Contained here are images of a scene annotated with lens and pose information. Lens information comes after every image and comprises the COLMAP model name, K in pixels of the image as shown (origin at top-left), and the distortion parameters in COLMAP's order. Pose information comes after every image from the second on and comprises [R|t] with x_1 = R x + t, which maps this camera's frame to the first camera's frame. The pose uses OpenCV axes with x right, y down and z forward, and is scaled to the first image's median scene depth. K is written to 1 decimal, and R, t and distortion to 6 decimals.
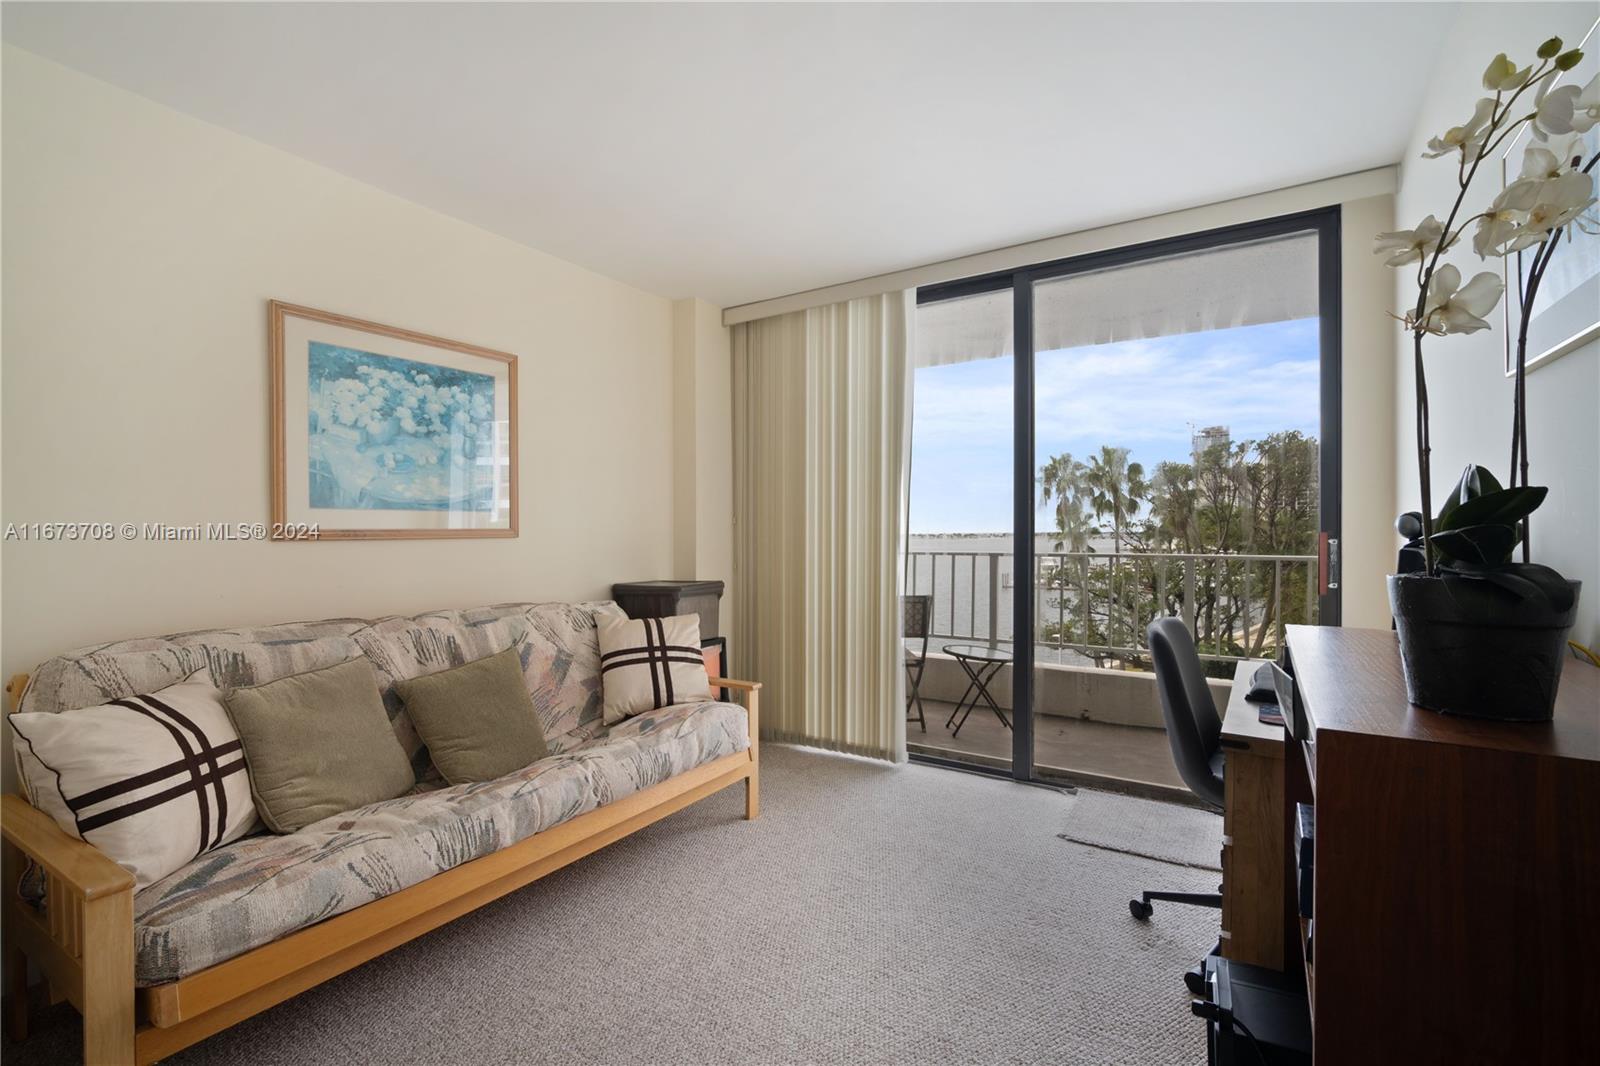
lens RADIAL K [[712.1, 0, 800.8], [0, 712.1, 532.3], [0, 0, 1]] dist [-0.002901, -0.000194]
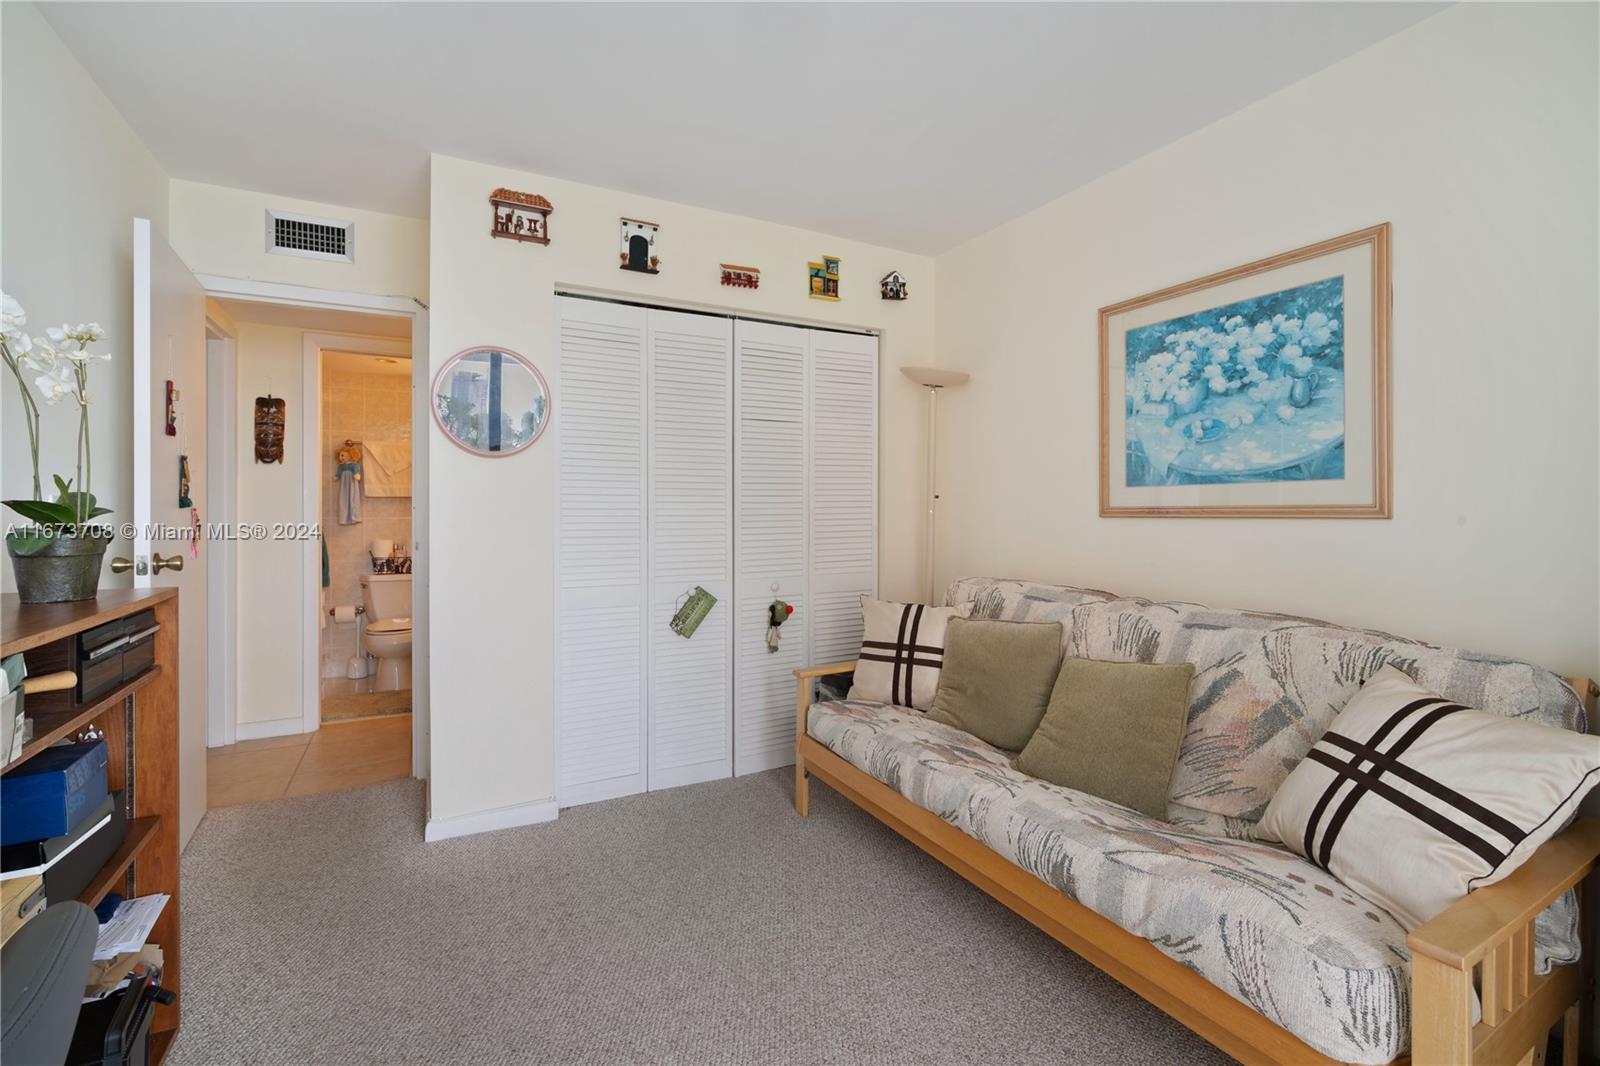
lens RADIAL K [[712.1, 0, 806.9], [0, 712.1, 509.2], [0, 0, 1]] dist [-0.002901, -0.000194]
pose [[-0.480856, -0.000539, -0.876799, 0.436227], [-0.003093, 0.999995, 0.001081, -0.000195], [0.876794, 0.003232, -0.480855, 0.989498]]
